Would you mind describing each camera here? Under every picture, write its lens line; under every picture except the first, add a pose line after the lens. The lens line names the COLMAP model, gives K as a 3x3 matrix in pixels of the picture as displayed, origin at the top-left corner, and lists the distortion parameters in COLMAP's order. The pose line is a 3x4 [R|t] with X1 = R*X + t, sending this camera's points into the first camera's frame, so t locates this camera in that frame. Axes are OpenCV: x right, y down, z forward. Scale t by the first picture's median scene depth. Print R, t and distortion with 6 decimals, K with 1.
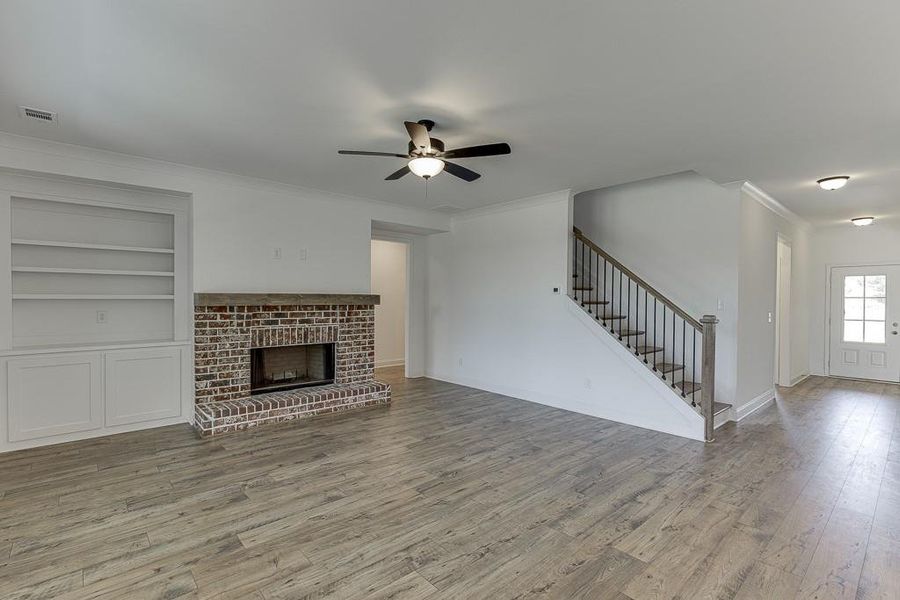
lens RADIAL K [[421.9, 0, 448.4], [0, 421.9, 303.5], [0, 0, 1]] dist [0.001316, -0.001782]
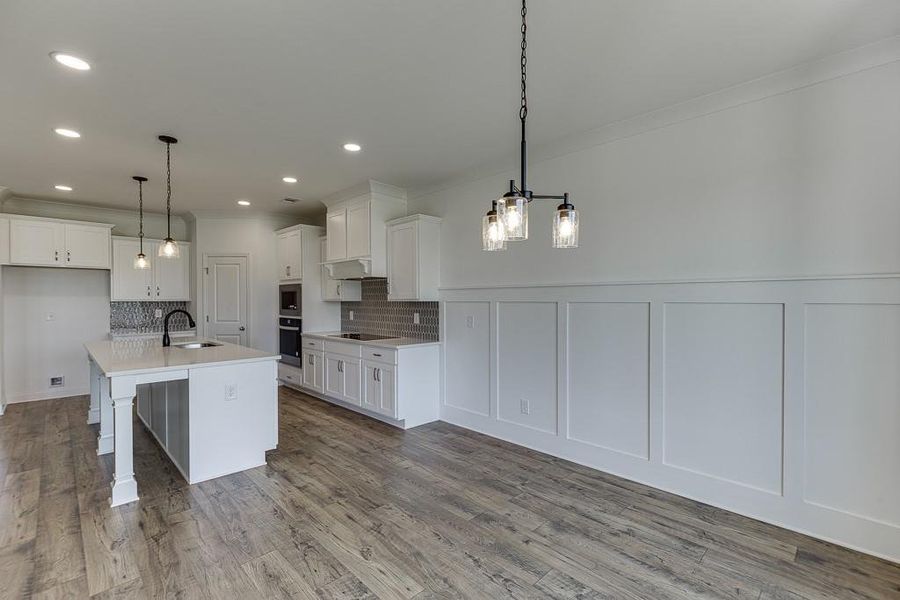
lens RADIAL K [[408.2, 0, 453.1], [0, 408.2, 305.2], [0, 0, 1]] dist [0.001762, 0.000167]
pose [[-0.052807, -0.014934, 0.998493, -0.609143], [0.006112, 0.999865, 0.015278, -0.005195], [-0.998586, 0.006910, -0.052709, 0.560074]]
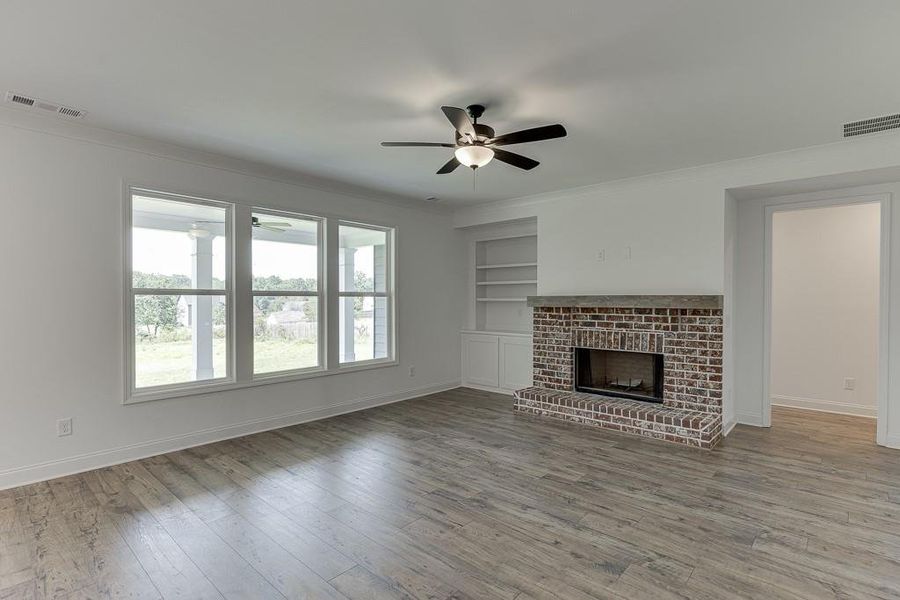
lens RADIAL K [[433.6, 0, 456.3], [0, 433.6, 302.9], [0, 0, 1]] dist [-0.004564, -0.002886]
pose [[0.129971, 0.002881, -0.991514, 0.608492], [-0.013767, 0.999905, 0.001101, -0.003458], [0.991422, 0.013507, 0.129998, 0.581442]]
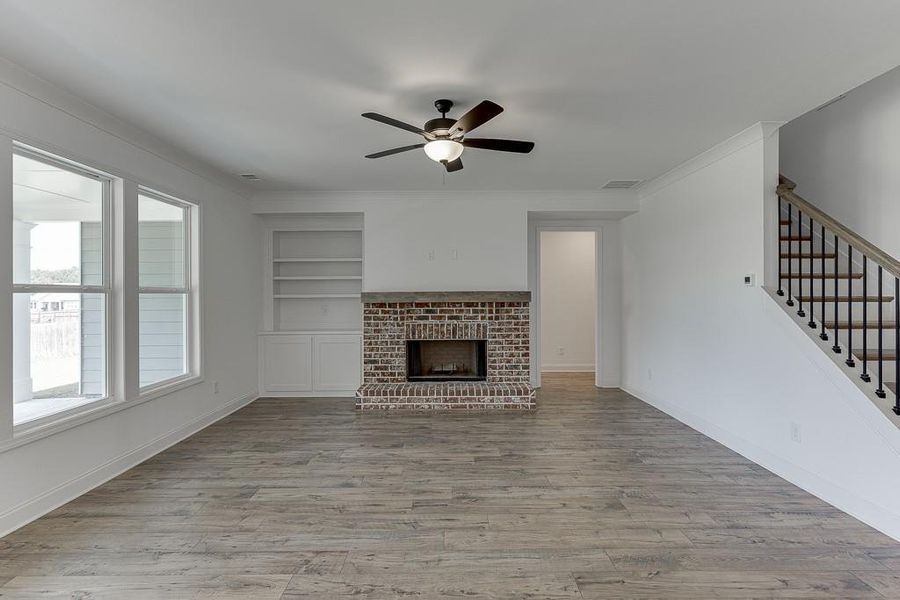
lens RADIAL K [[421.9, 0, 444.9], [0, 421.9, 294.6], [0, 0, 1]] dist [0.001316, -0.001782]
pose [[0.748500, -0.009974, -0.663059, 0.379977], [0.001241, 0.999906, -0.013640, -0.001298], [0.663133, 0.009387, 0.748442, 0.223552]]
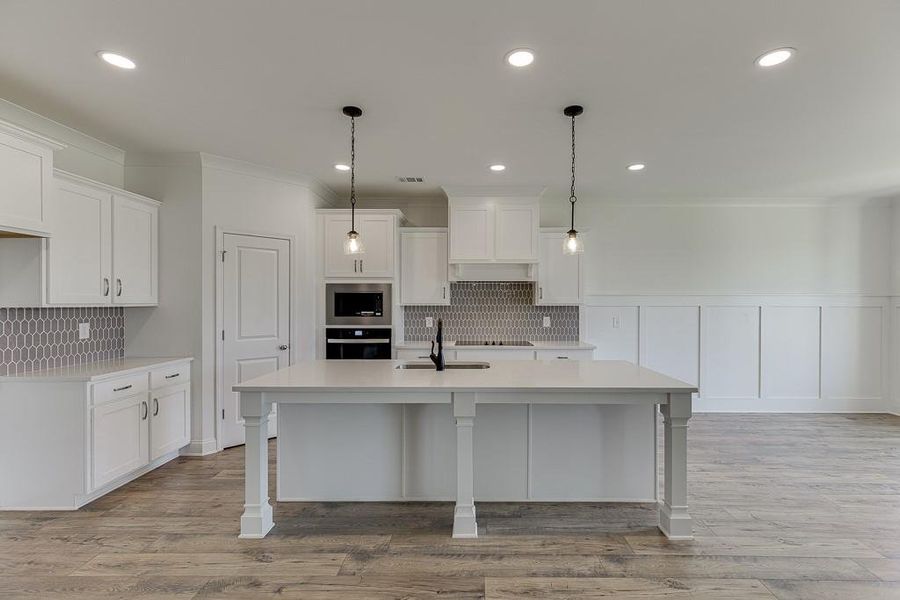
lens RADIAL K [[421.9, 0, 452.6], [0, 421.9, 303.0], [0, 0, 1]] dist [0.001316, -0.001782]
pose [[-0.744059, -0.001872, 0.668112, -0.143486], [0.000912, 0.999992, 0.003818, -0.011504], [-0.668114, 0.003450, -0.744051, 1.594464]]
